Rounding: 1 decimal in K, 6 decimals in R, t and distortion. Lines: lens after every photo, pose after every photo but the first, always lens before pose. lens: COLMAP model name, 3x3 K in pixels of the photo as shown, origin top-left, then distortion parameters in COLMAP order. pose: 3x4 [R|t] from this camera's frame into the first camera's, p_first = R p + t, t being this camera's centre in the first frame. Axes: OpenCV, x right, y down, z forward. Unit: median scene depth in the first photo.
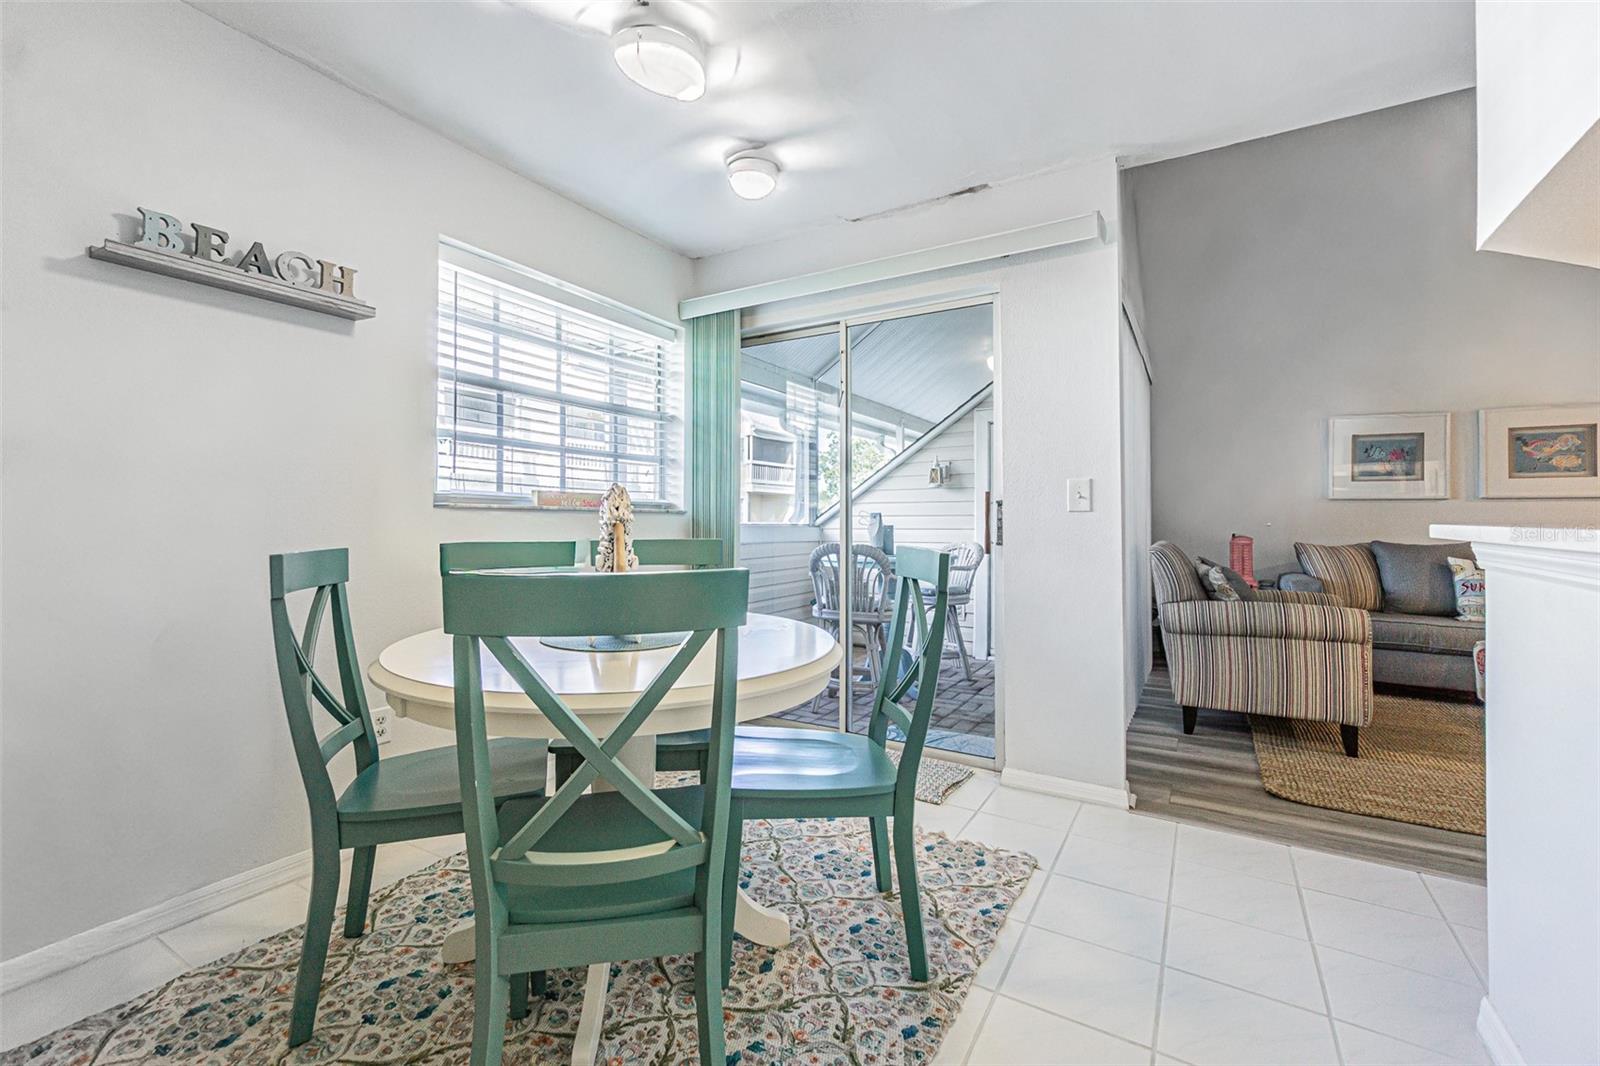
lens RADIAL K [[699.4, 0, 797.9], [0, 699.4, 522.2], [0, 0, 1]] dist [-0.005809, 0.004413]
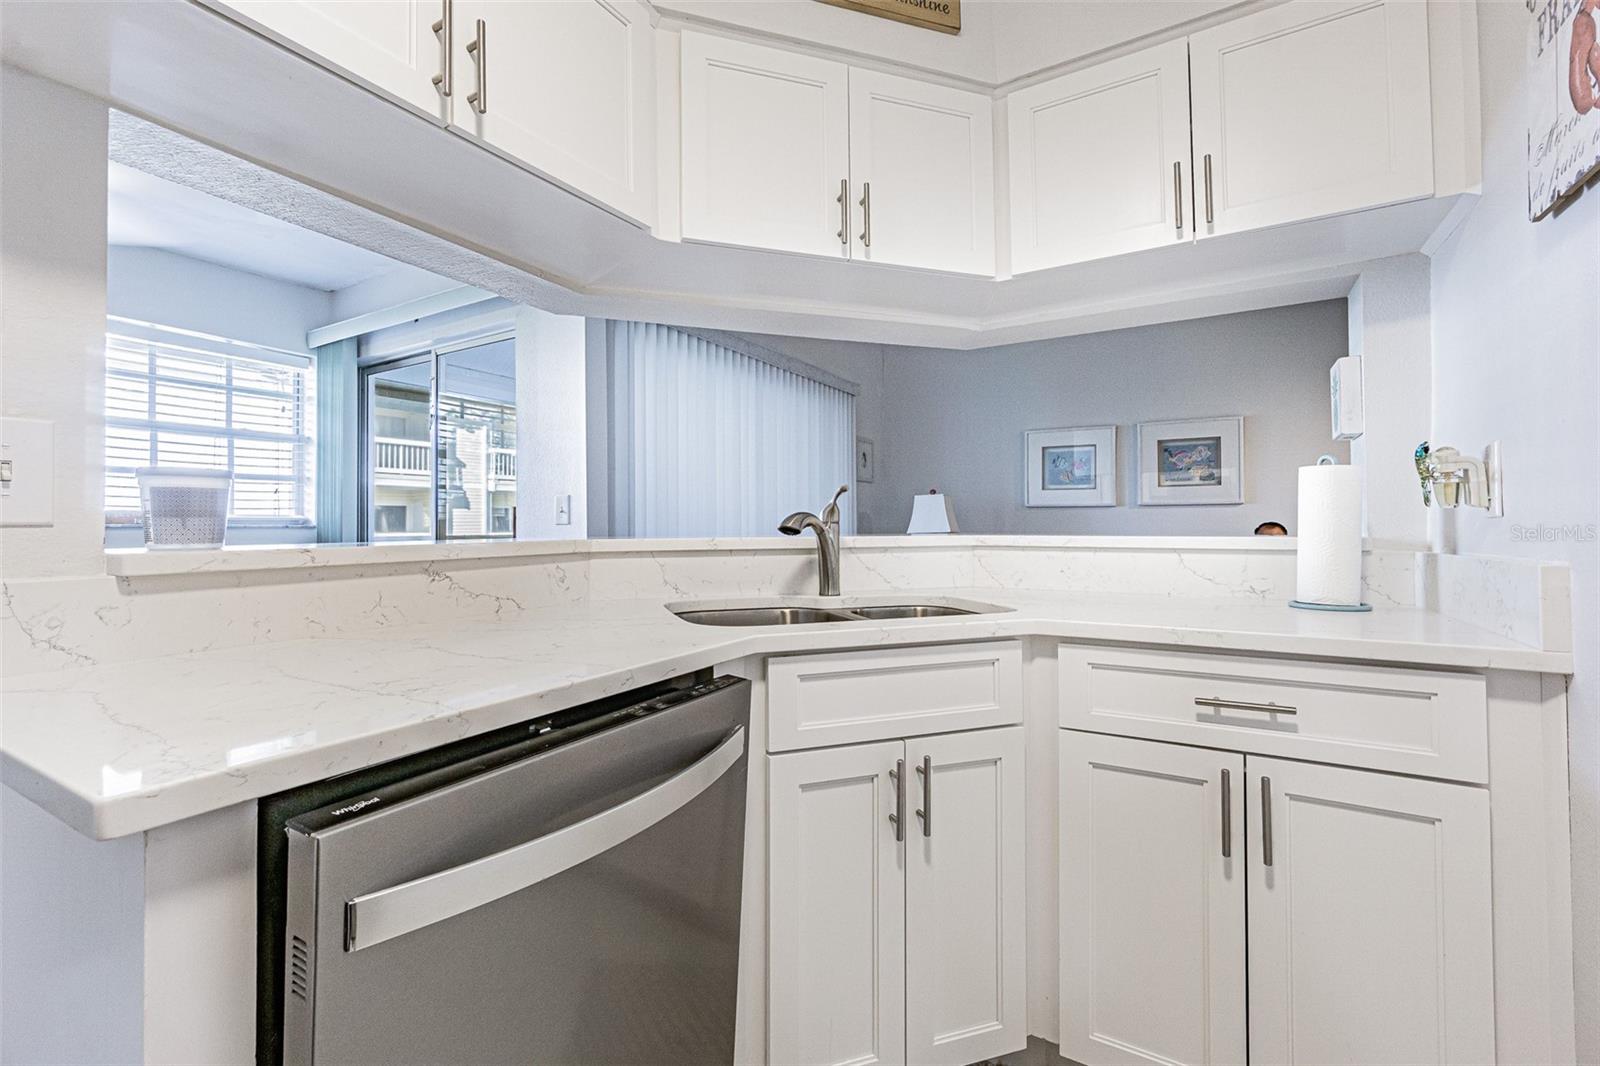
lens RADIAL K [[699.4, 0, 815.6], [0, 699.4, 529.0], [0, 0, 1]] dist [-0.005809, 0.004413]
pose [[0.999917, -0.007104, 0.010723, 0.597342], [0.006947, 0.999869, 0.014613, -0.022154], [-0.010826, -0.014537, 0.999836, -0.084313]]
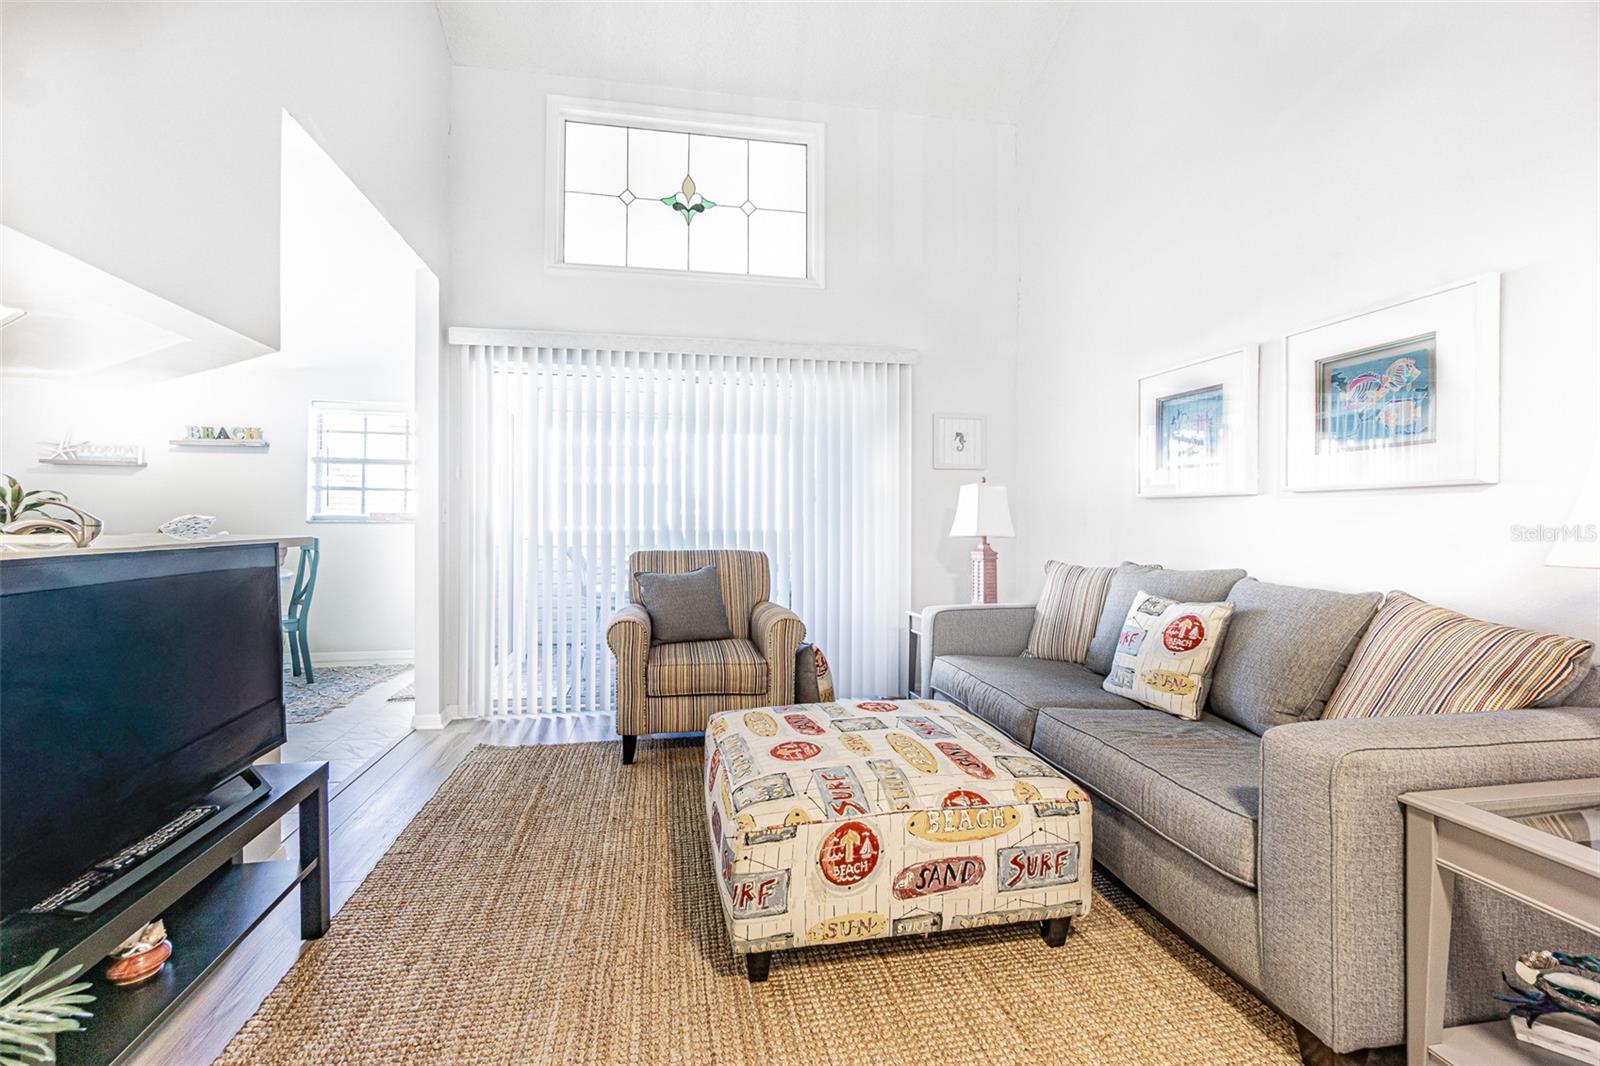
lens RADIAL K [[699.4, 0, 788.9], [0, 699.4, 518.6], [0, 0, 1]] dist [-0.005809, 0.004413]
pose [[0.657491, 0.003862, -0.753453, 1.435249], [0.002184, 0.999973, 0.007032, -0.022977], [0.753459, -0.006269, 0.657465, 0.429167]]
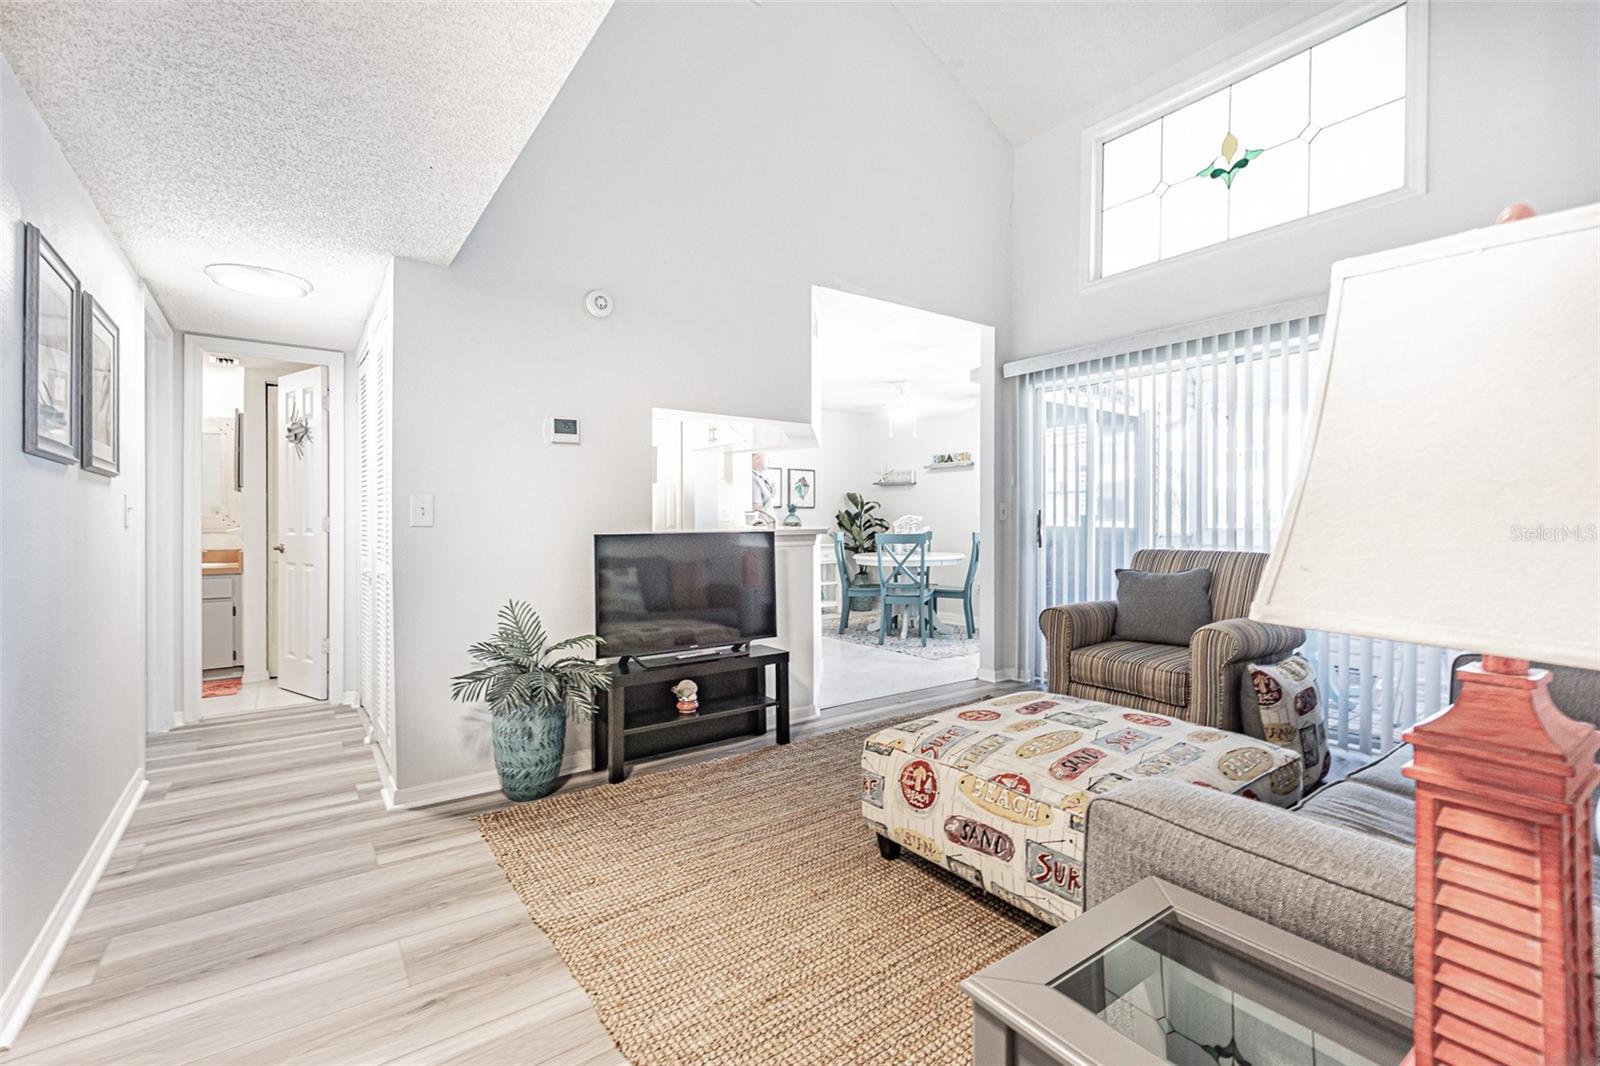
lens RADIAL K [[699.4, 0, 764.6], [0, 699.4, 515.1], [0, 0, 1]] dist [-0.005809, 0.004413]
pose [[-0.428945, 0.000787, -0.903330, 1.682747], [0.011319, 0.999926, -0.004504, -0.019748], [0.903260, -0.012157, -0.428922, 0.881652]]
